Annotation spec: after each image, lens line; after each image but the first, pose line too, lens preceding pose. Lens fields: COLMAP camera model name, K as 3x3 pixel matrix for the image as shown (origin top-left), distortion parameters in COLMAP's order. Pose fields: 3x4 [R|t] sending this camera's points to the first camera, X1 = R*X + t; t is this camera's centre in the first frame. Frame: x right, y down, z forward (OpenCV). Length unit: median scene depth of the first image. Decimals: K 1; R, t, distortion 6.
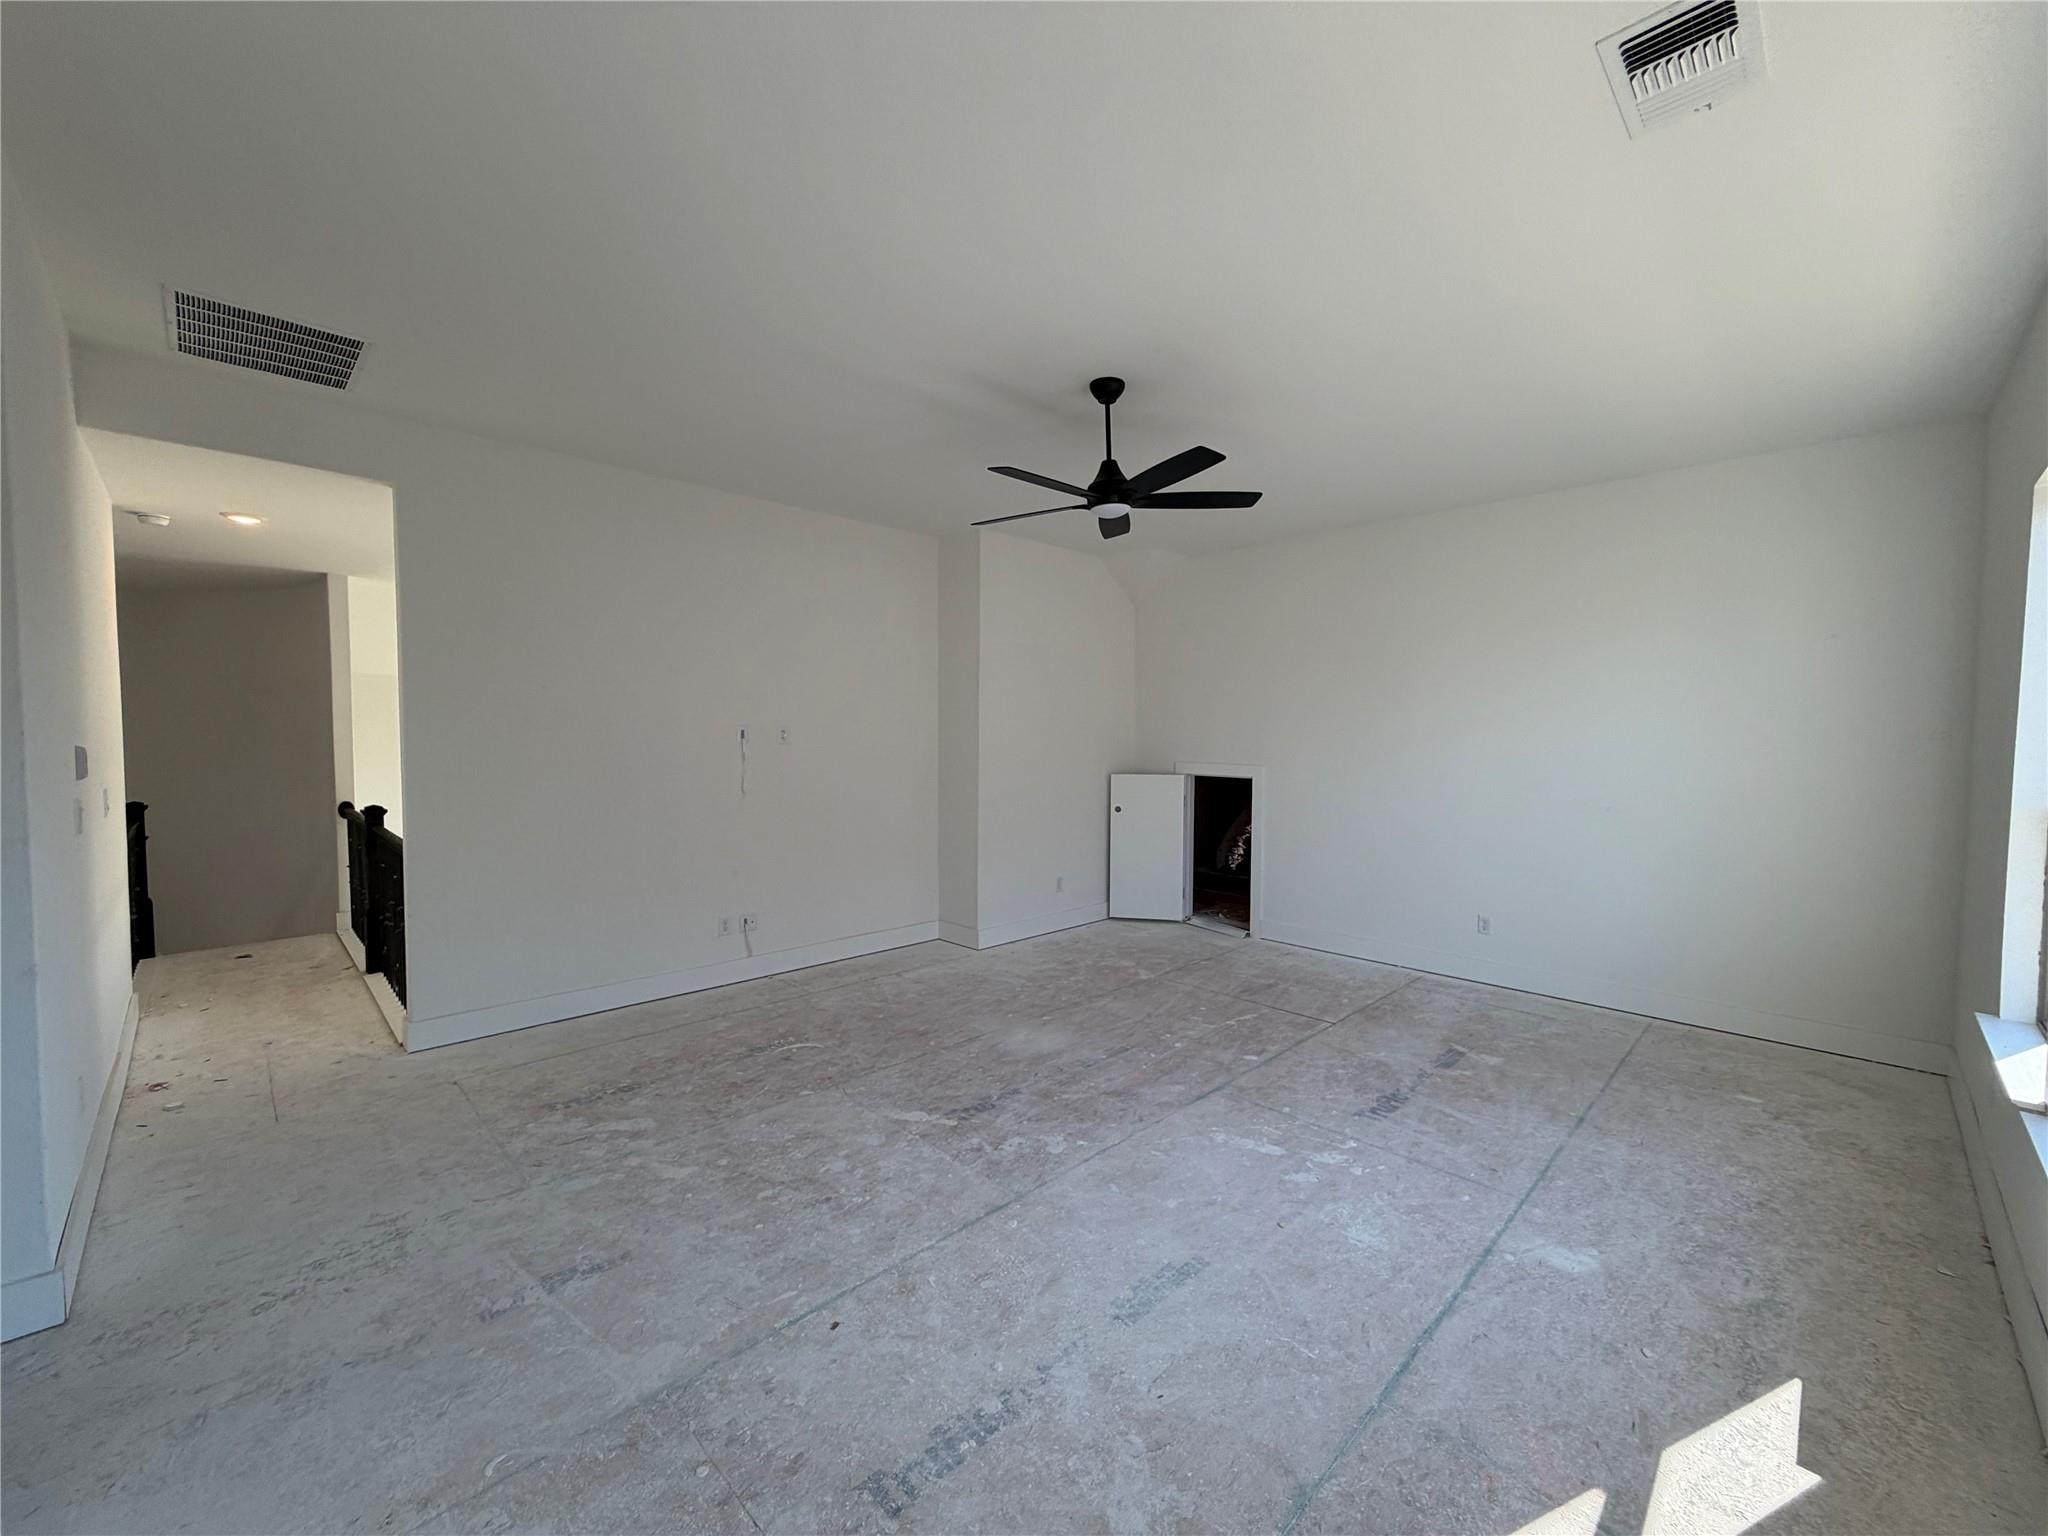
lens RADIAL K [[818.0, 0, 1016.1], [0, 818.0, 767.4], [0, 0, 1]] dist [0.000064, 0.000154]
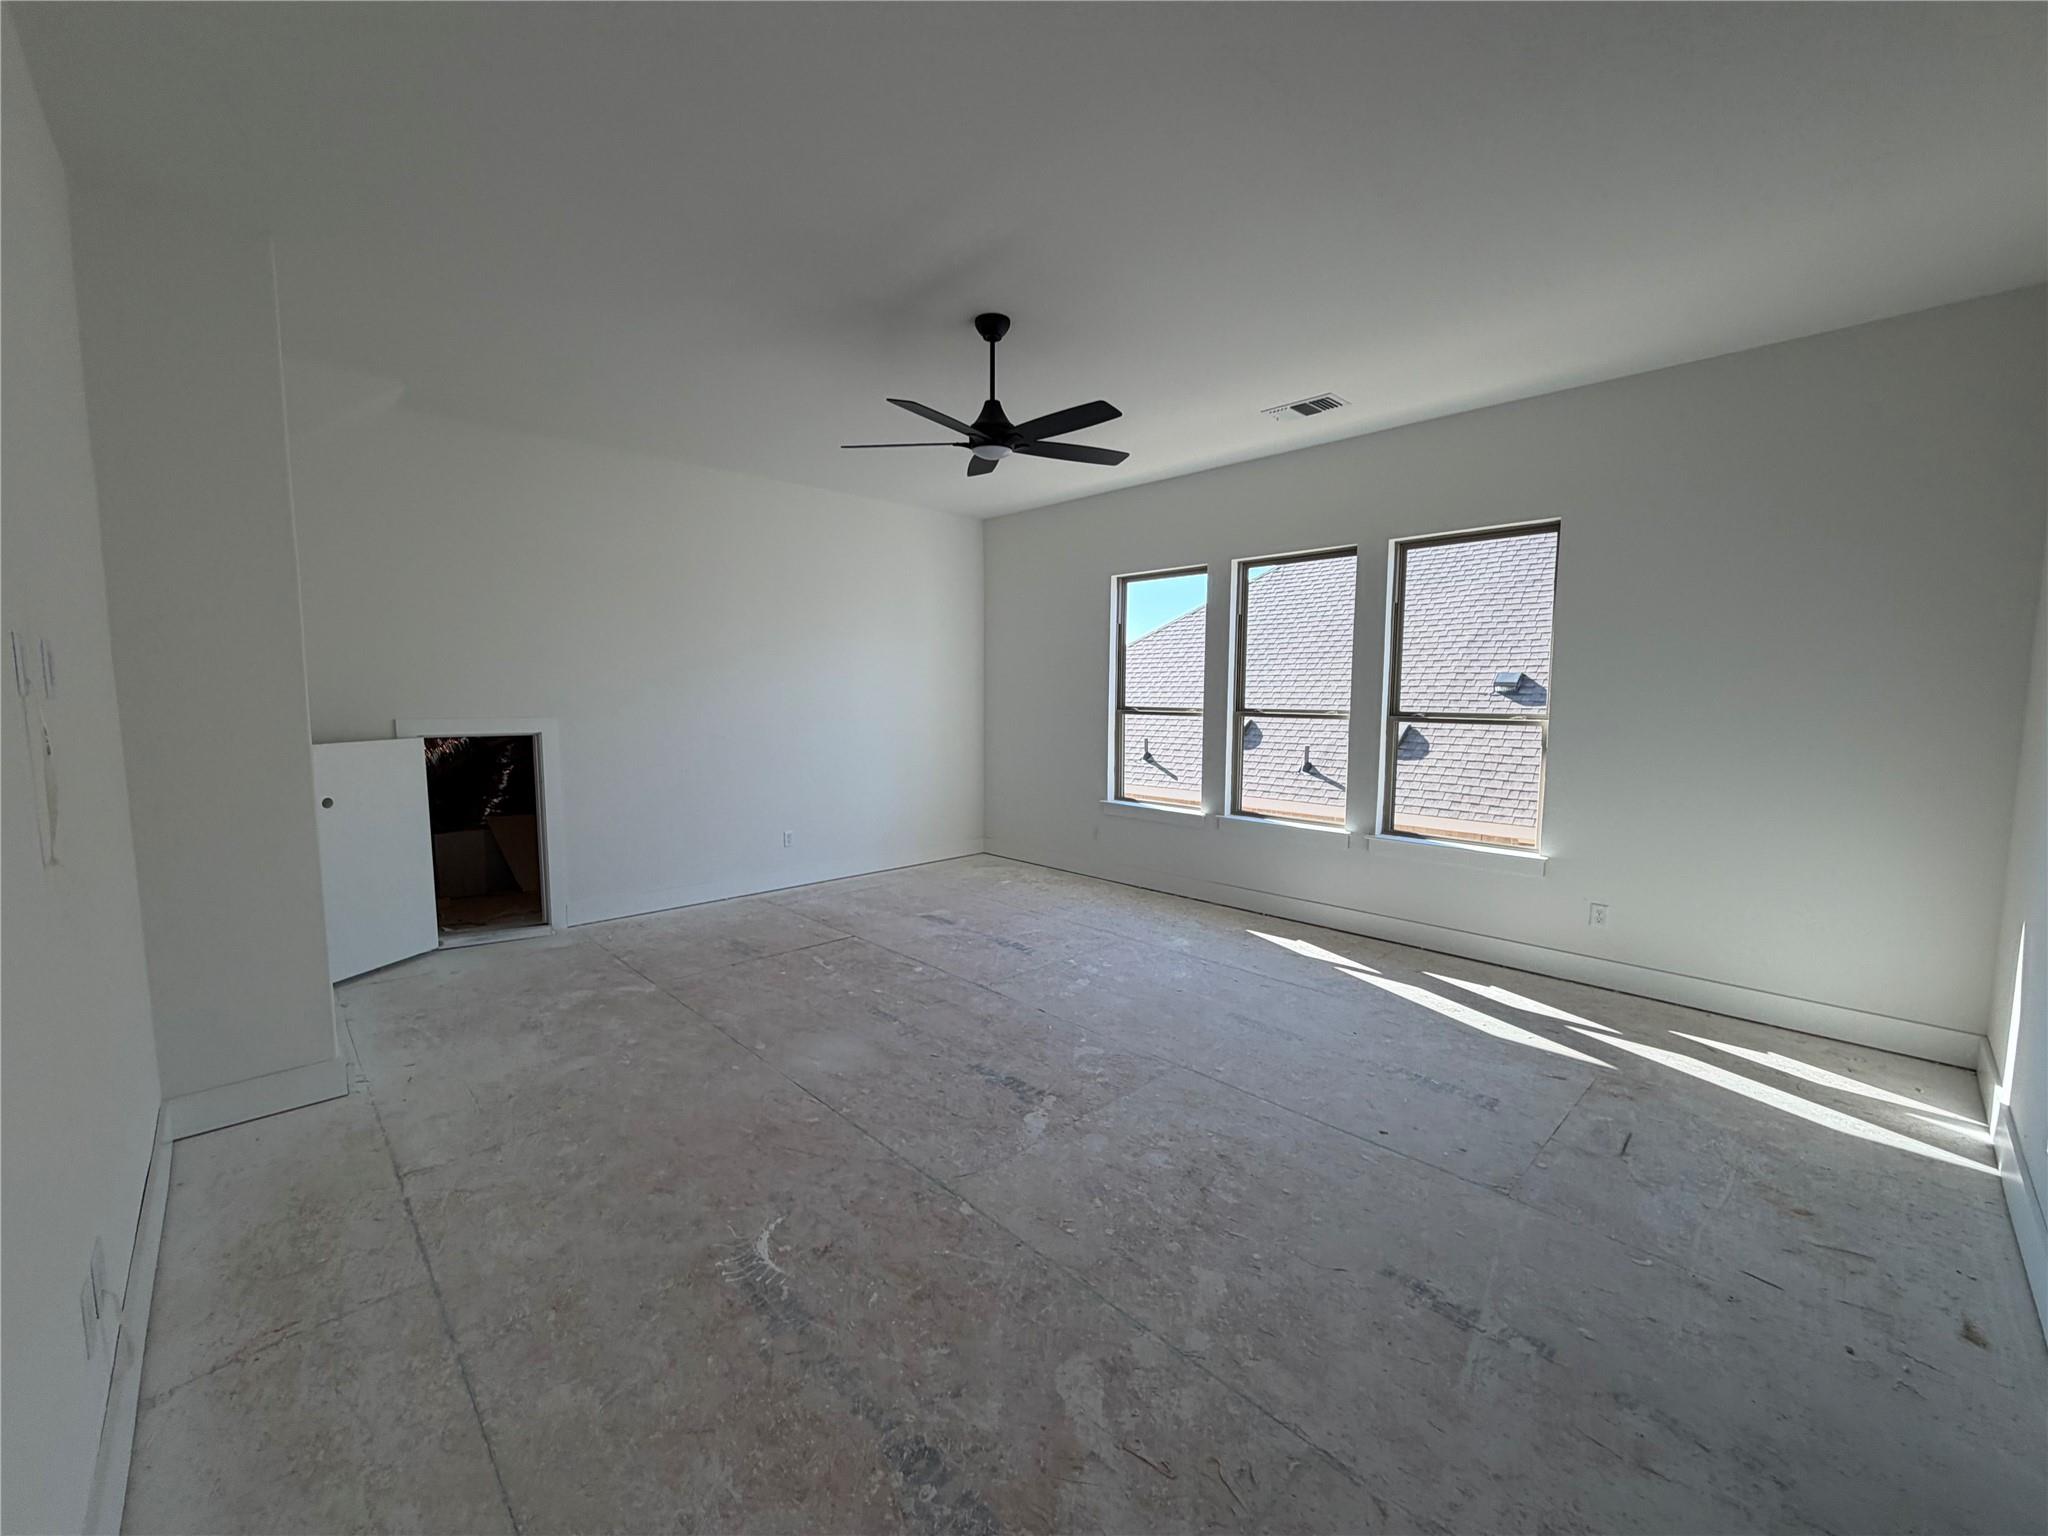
lens RADIAL K [[818.0, 0, 1018.6], [0, 818.0, 764.0], [0, 0, 1]] dist [0.000064, 0.000154]
pose [[0.016003, -0.096935, 0.995162, -0.784923], [0.039590, 0.994570, 0.096241, -0.026562], [-0.999088, 0.037858, 0.019754, 0.817804]]
